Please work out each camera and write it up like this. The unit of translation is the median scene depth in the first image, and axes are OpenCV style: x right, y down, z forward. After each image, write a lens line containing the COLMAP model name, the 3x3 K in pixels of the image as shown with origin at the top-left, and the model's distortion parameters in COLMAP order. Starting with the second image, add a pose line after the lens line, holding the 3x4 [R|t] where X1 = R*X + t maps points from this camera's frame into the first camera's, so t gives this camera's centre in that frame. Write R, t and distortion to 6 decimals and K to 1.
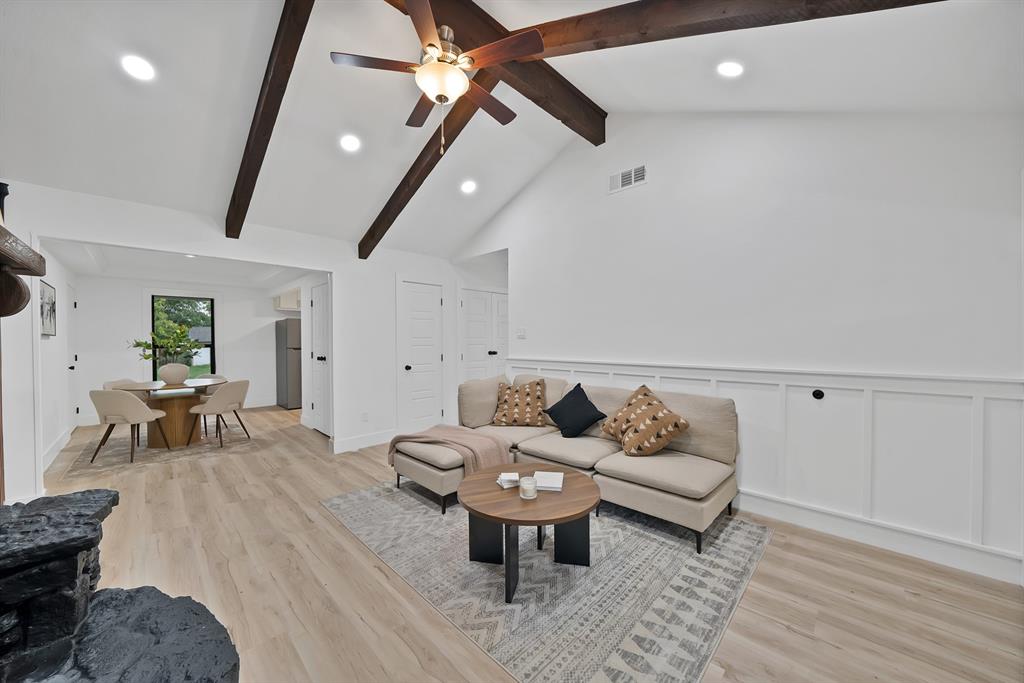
lens RADIAL K [[376.8, 0, 512.9], [0, 376.8, 343.3], [0, 0, 1]] dist [-0.019775, 0.000781]
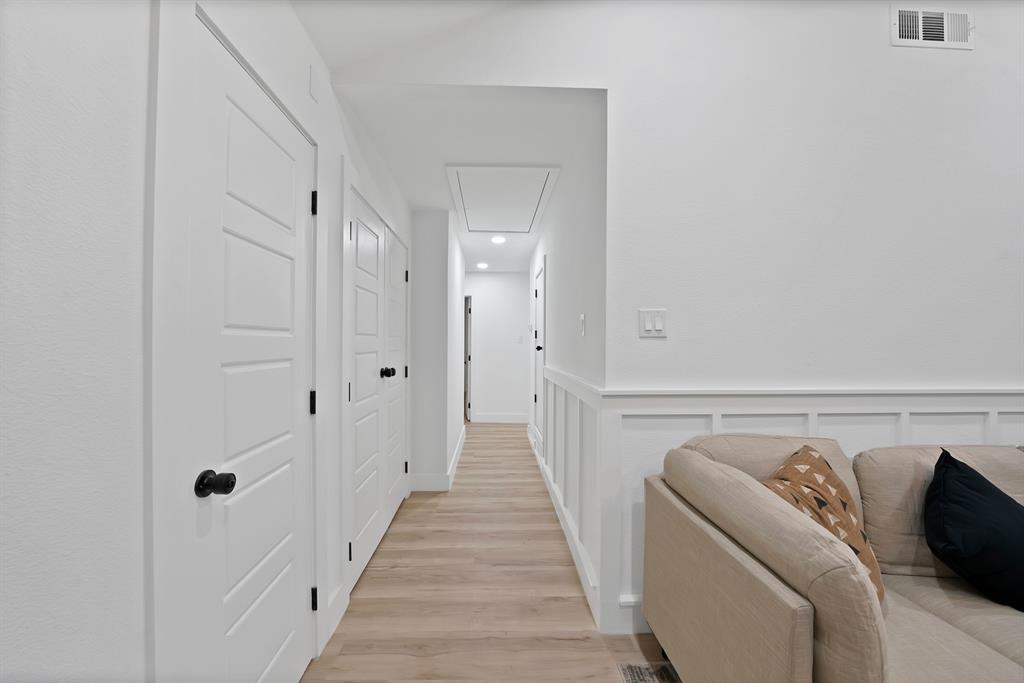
lens RADIAL K [[376.8, 0, 498.1], [0, 376.8, 340.6], [0, 0, 1]] dist [-0.019775, 0.000781]
pose [[0.681638, 0.012371, 0.731585, -0.413479], [-0.003459, 0.999900, -0.013685, -0.004871], [-0.731682, 0.006797, 0.681613, 0.999454]]
